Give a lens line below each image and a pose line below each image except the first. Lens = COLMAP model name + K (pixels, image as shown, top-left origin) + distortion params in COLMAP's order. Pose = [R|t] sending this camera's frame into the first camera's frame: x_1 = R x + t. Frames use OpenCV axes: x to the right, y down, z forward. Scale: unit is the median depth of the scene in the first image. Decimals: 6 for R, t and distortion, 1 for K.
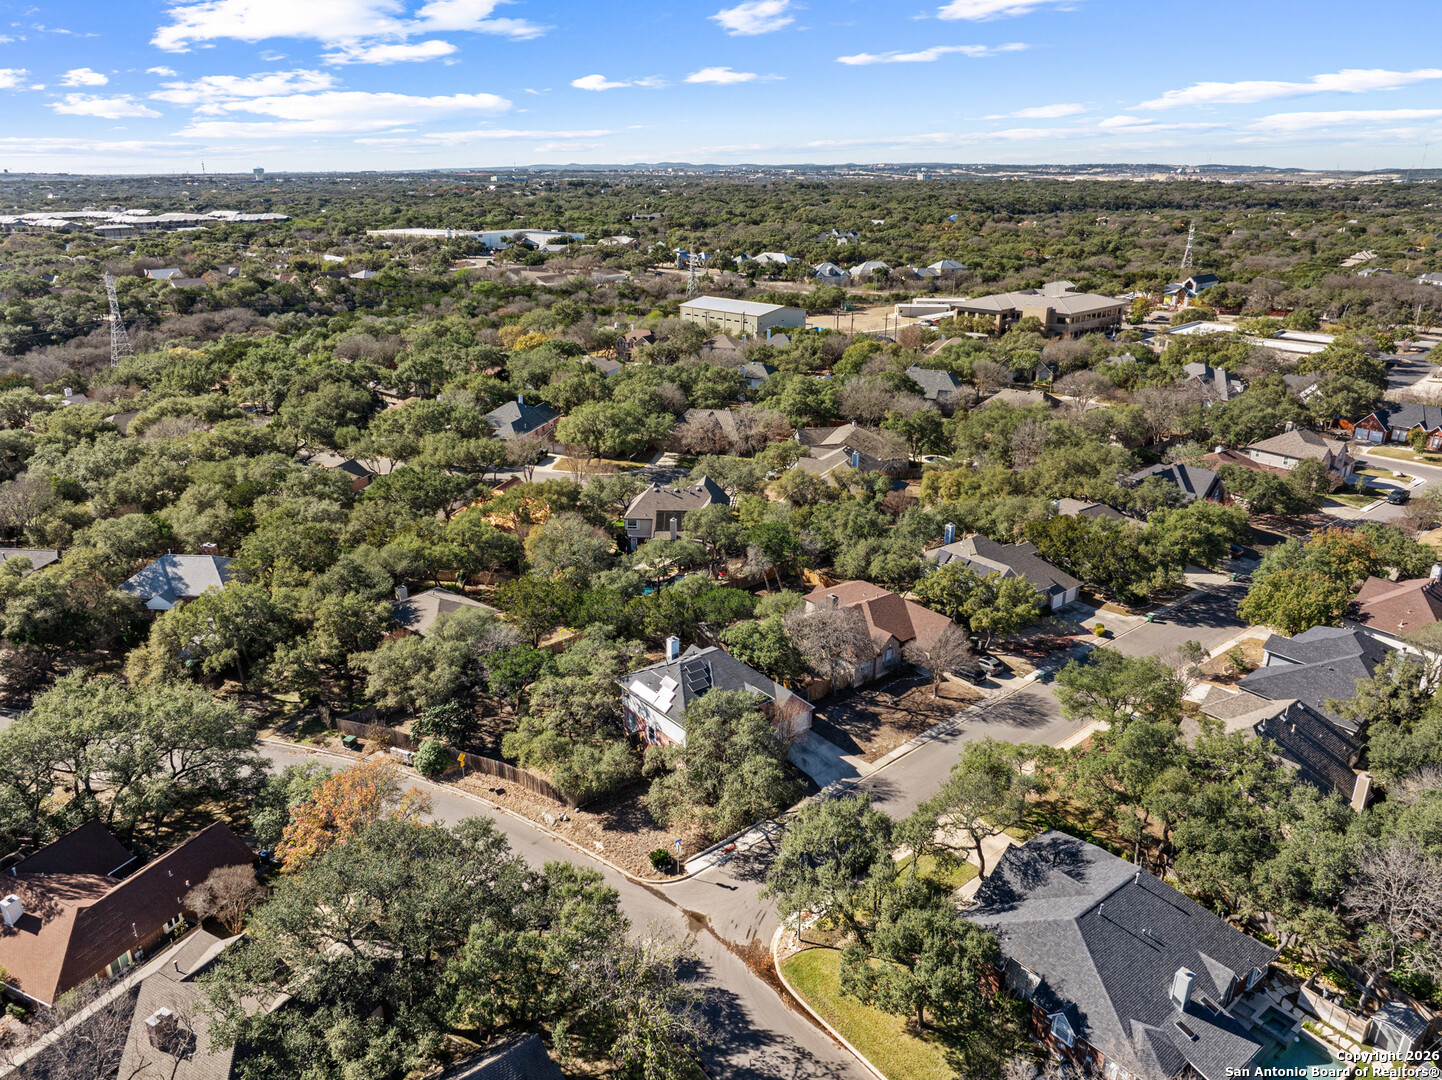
lens RADIAL K [[1027.4, 0, 722.5], [0, 1027.4, 539.0], [0, 0, 1]] dist [-0.038497, -0.002540]
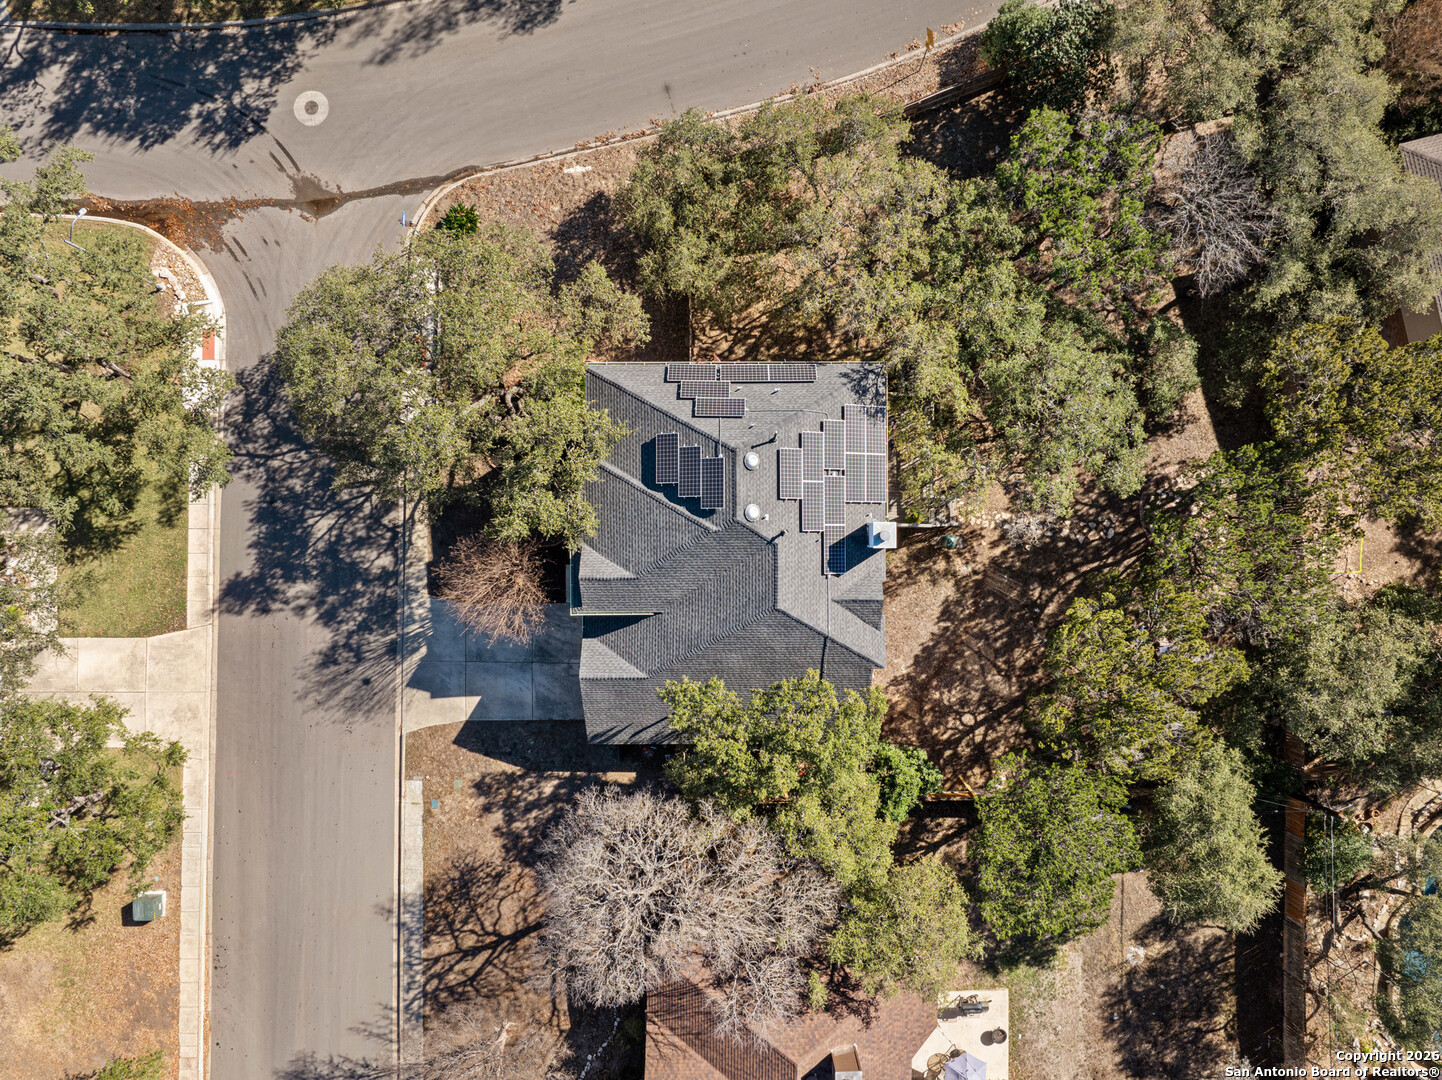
lens RADIAL K [[1027.4, 0, 723.8], [0, 1027.4, 572.8], [0, 0, 1]] dist [-0.038497, -0.002540]
pose [[-0.618675, 0.785565, 0.011368, -0.007024], [-0.278841, -0.233083, 0.931622, -0.277798], [0.734499, 0.573201, 0.363250, 0.982796]]
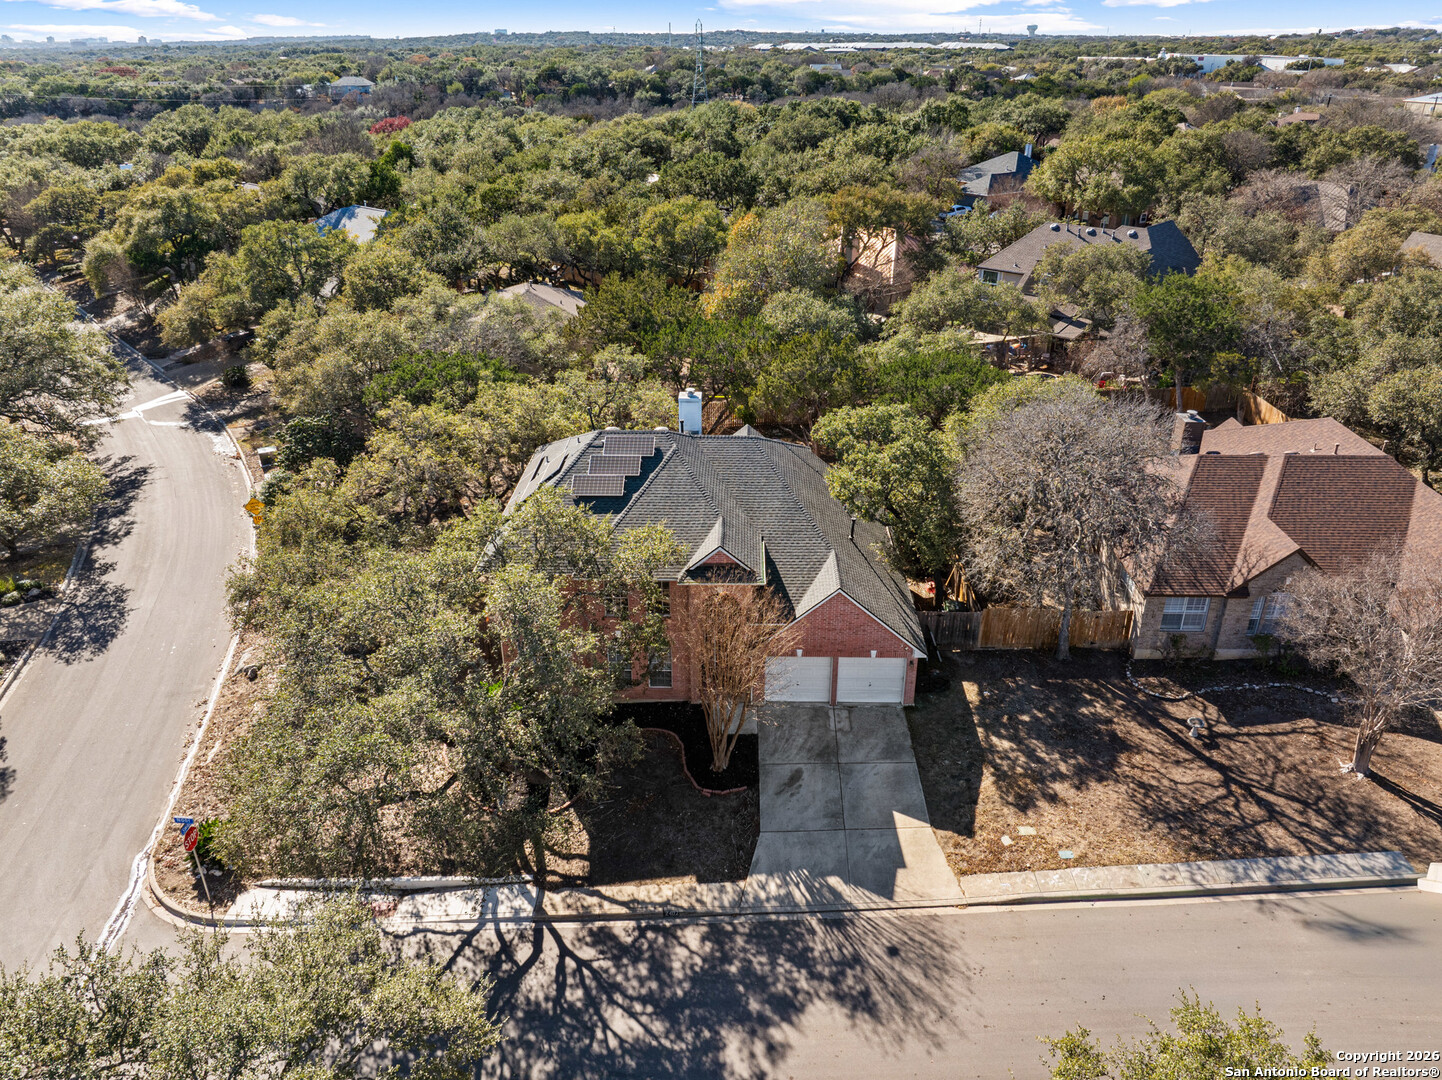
lens RADIAL K [[1027.4, 0, 725.7], [0, 1027.4, 540.6], [0, 0, 1]] dist [-0.038497, -0.002540]
pose [[0.771382, 0.279109, -0.571898, 0.265180], [-0.215418, 0.960155, 0.178036, 0.091037], [0.598802, -0.014137, 0.800772, 0.788735]]
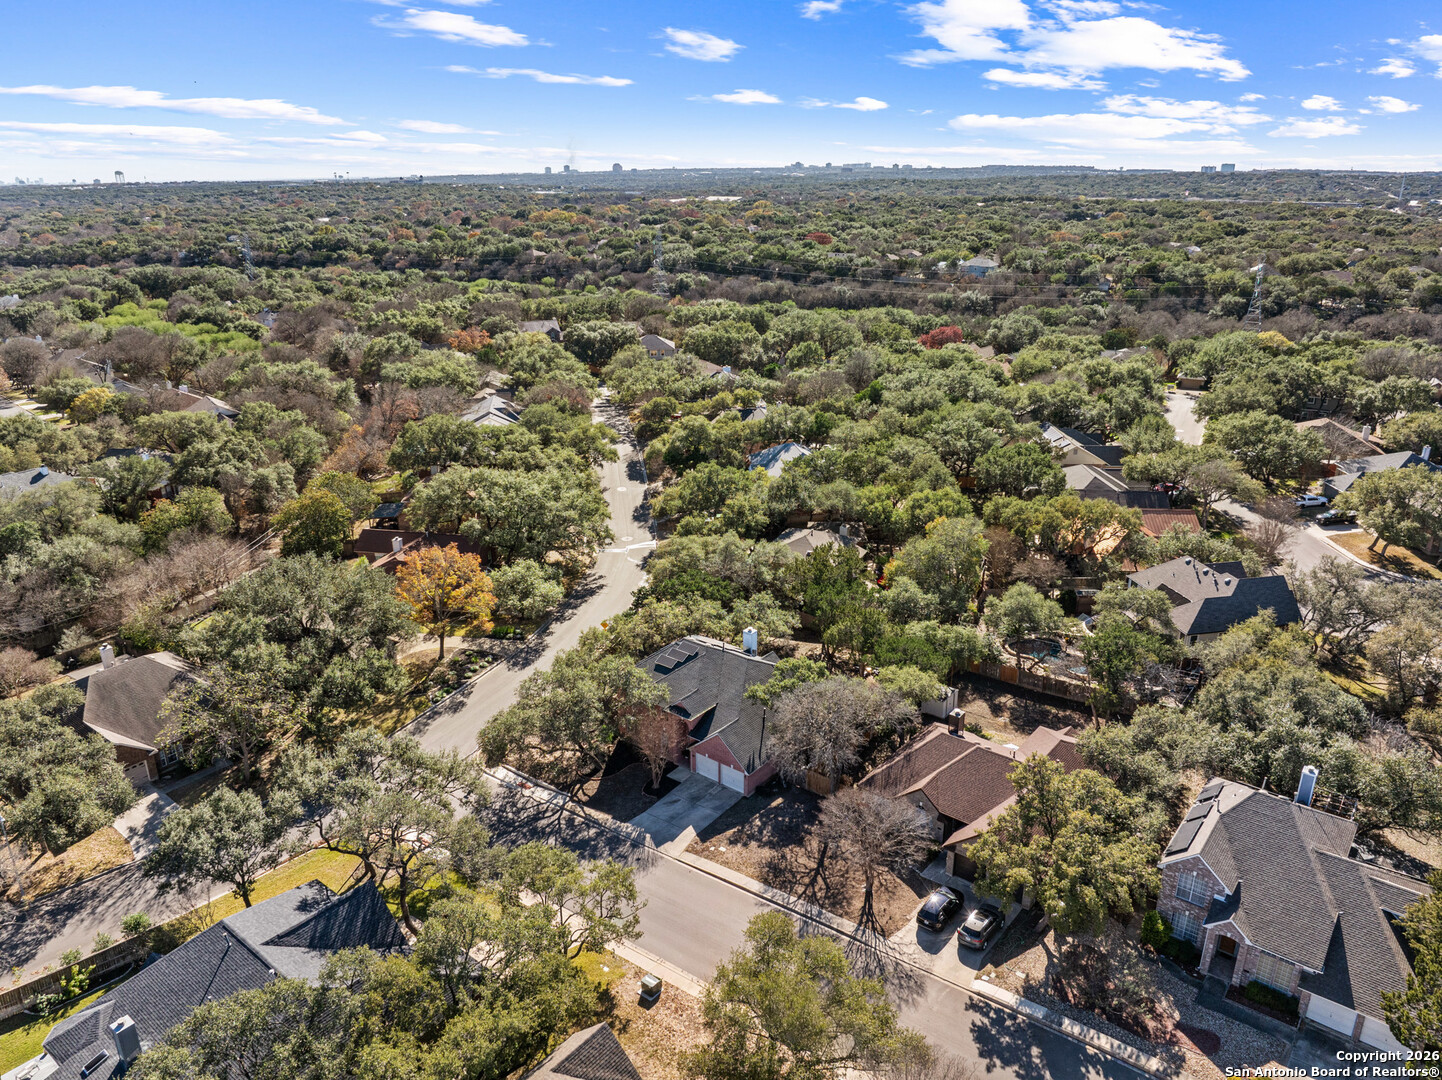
lens RADIAL K [[1027.4, 0, 718.9], [0, 1027.4, 537.2], [0, 0, 1]] dist [-0.038497, -0.002540]
pose [[0.227056, 0.334048, -0.914799, 0.875110], [-0.330286, 0.910076, 0.250345, -0.227754], [0.916164, 0.245303, 0.316970, 0.793962]]
